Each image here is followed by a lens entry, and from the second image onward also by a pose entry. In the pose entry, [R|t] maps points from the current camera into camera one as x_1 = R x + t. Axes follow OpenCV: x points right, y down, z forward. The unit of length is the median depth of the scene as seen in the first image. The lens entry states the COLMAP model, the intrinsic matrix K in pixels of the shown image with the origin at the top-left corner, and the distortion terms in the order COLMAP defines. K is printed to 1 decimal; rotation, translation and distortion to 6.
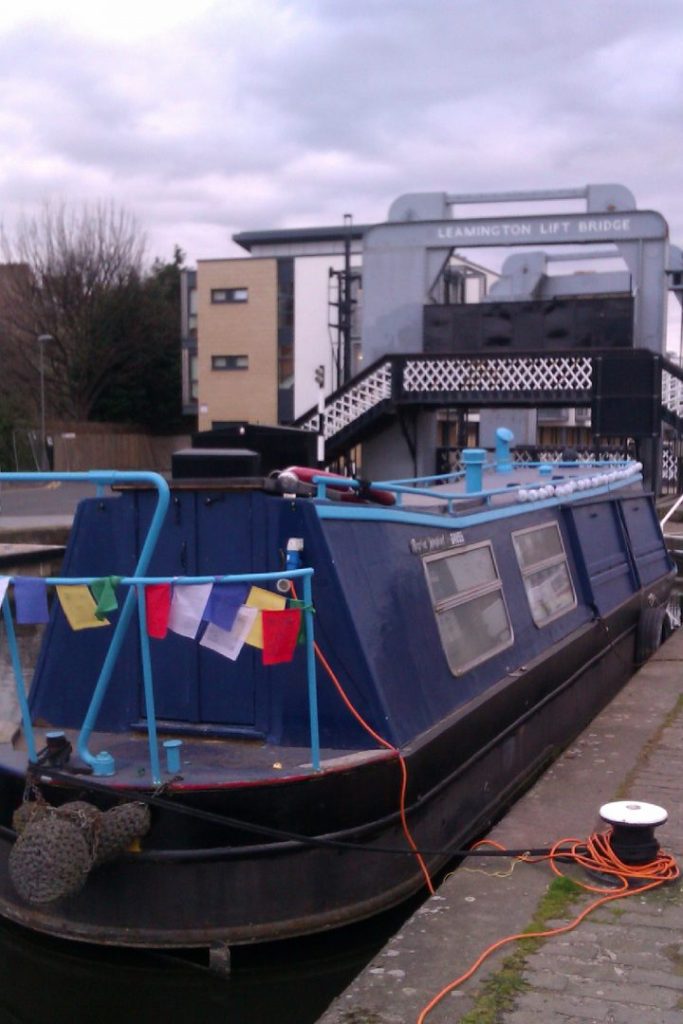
lens RADIAL K [[1300.5, 0, 341.5], [0, 1300.5, 512.0], [0, 0, 1]] dist [0.043349, -0.014856]
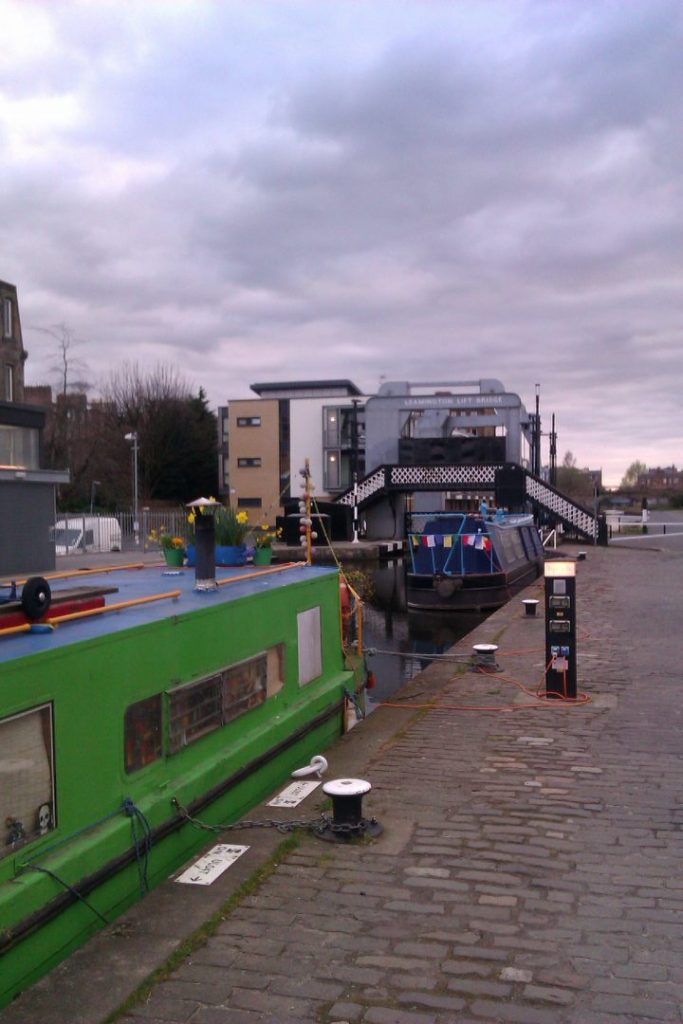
lens RADIAL K [[1029.7, 0, 341.5], [0, 1029.7, 512.0], [0, 0, 1]] dist [-0.005903, -0.016792]
pose [[0.994962, -0.012986, 0.099405, -0.175417], [0.018151, 0.998522, -0.051236, 0.027409], [-0.098592, 0.052782, 0.993727, -0.513495]]
